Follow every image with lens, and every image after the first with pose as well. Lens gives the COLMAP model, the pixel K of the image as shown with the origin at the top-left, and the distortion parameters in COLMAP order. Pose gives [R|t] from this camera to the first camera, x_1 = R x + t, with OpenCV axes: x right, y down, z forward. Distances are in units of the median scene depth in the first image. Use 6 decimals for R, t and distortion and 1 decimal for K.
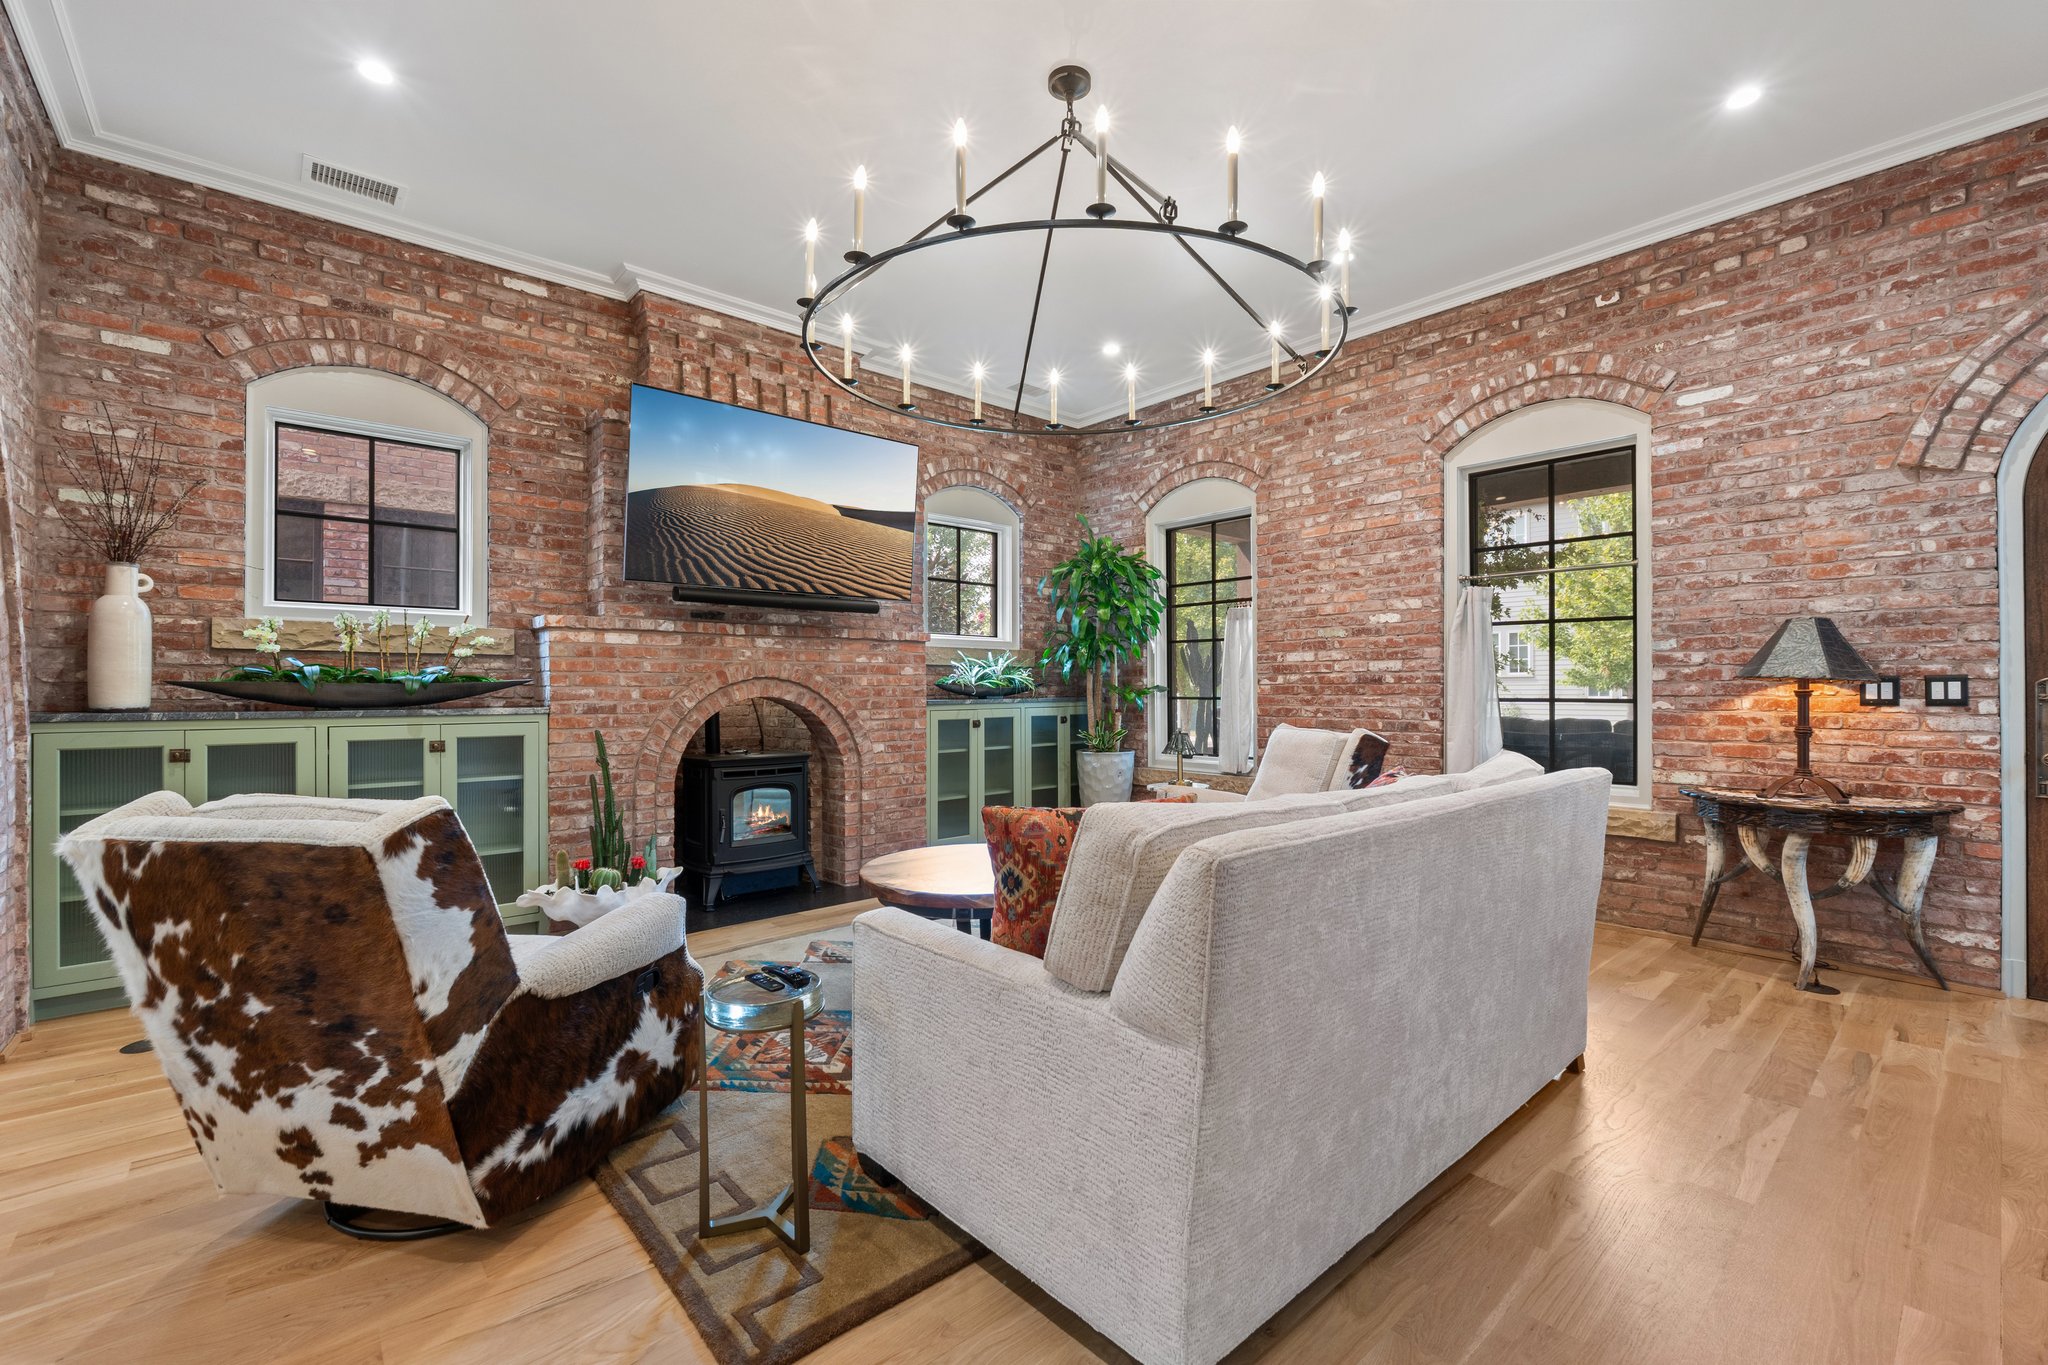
lens RADIAL K [[853.8, 0, 1031.7], [0, 853.8, 686.9], [0, 0, 1]] dist [-0.010384, -0.000221]
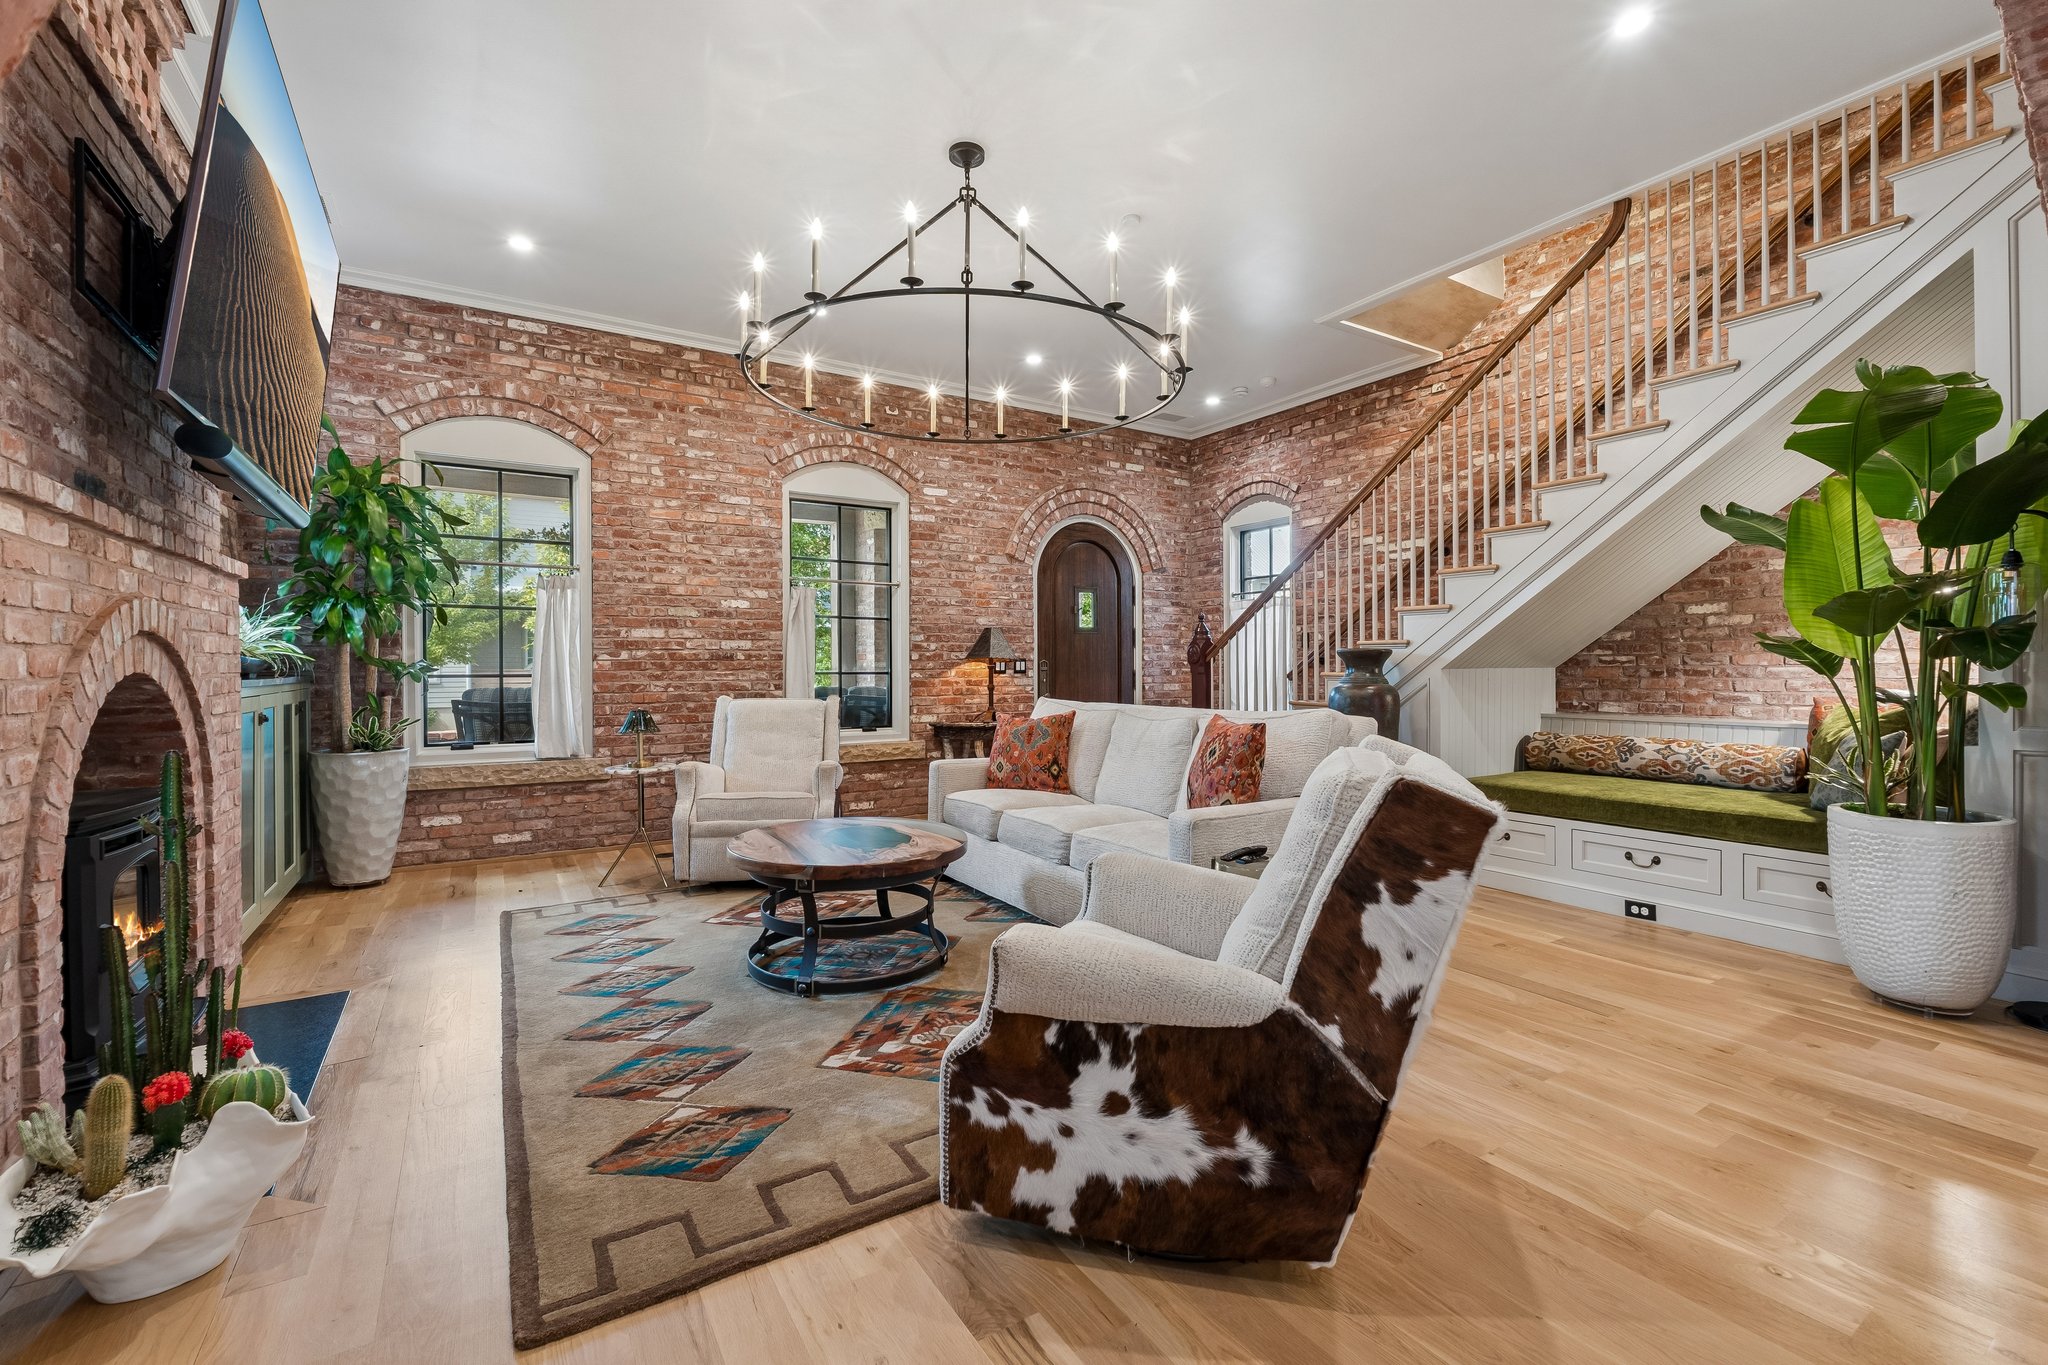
lens RADIAL K [[862.0, 0, 1024.9], [0, 862.0, 672.9], [0, 0, 1]] dist [-0.007355, -0.000408]
pose [[0.160654, -0.002694, 0.987007, -0.706909], [0.001650, 0.999996, 0.002461, 0.011588], [-0.987009, 0.001233, 0.160658, 0.441217]]
